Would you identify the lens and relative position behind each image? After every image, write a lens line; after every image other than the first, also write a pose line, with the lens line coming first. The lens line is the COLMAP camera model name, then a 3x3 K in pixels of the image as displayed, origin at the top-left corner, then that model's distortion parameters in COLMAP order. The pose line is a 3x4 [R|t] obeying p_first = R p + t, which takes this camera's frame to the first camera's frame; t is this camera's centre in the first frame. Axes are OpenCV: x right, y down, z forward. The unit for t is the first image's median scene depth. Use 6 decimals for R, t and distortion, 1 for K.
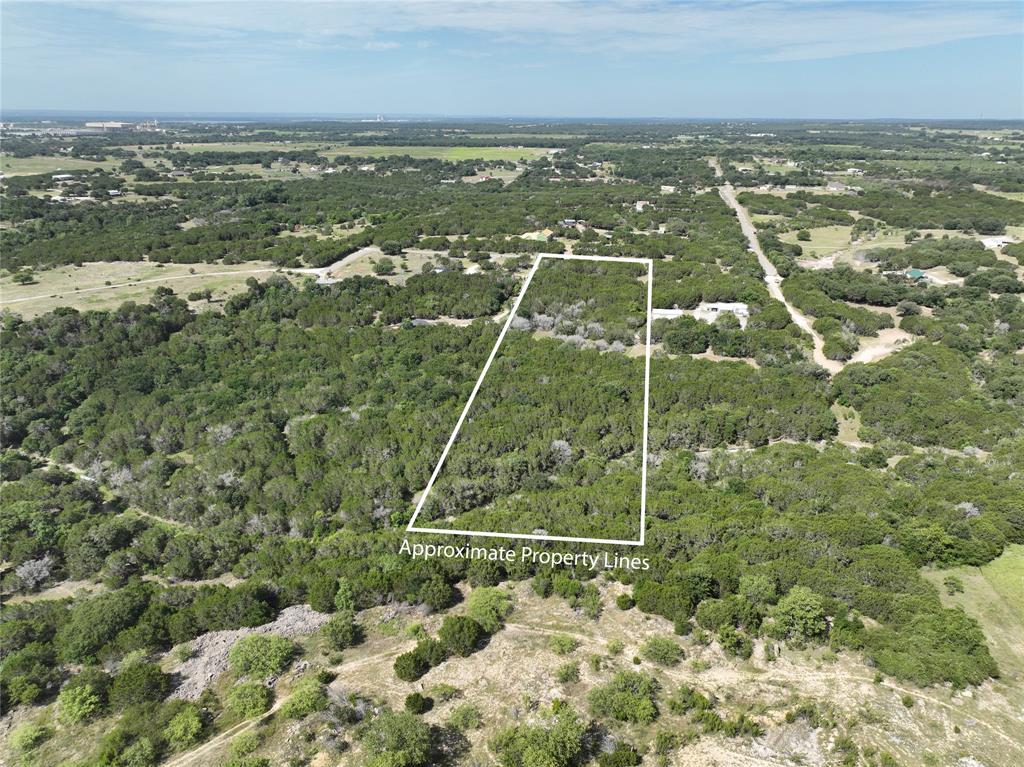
lens RADIAL K [[719.1, 0, 513.1], [0, 719.1, 384.2], [0, 0, 1]] dist [-0.006214, 0.025075]
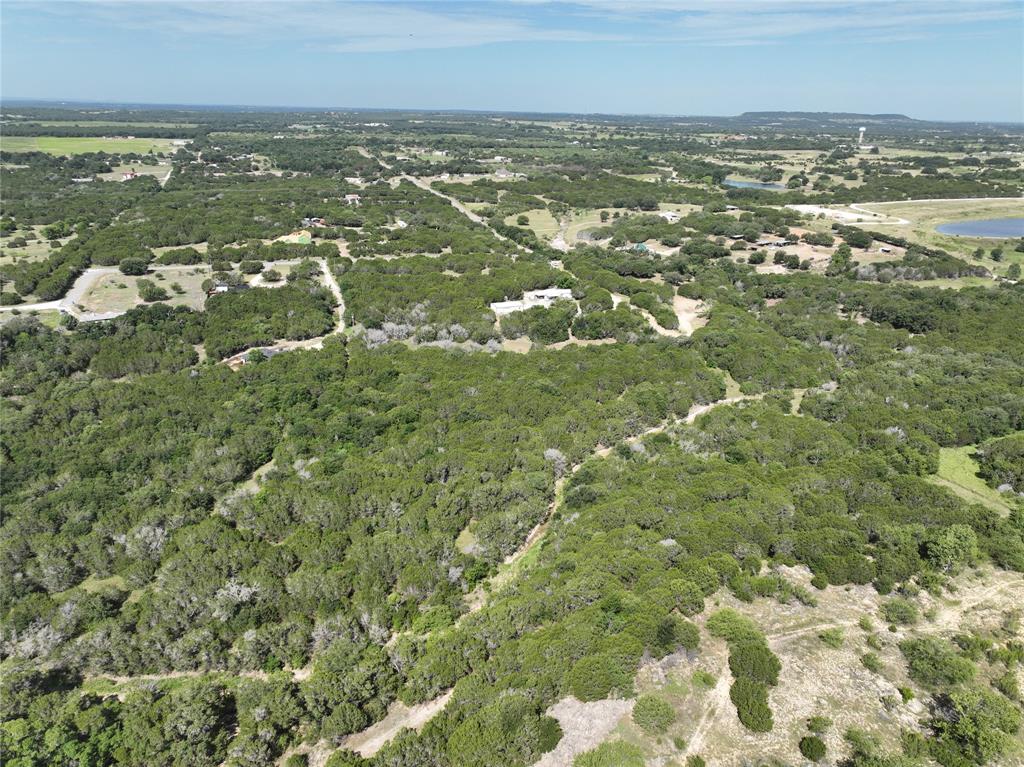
lens RADIAL K [[719.1, 0, 511.1], [0, 719.1, 383.5], [0, 0, 1]] dist [-0.006214, 0.025075]
pose [[0.862115, -0.169043, 0.477684, -0.097067], [0.162631, 0.985147, 0.055111, -0.016065], [-0.479905, 0.030174, 0.876801, 0.040527]]
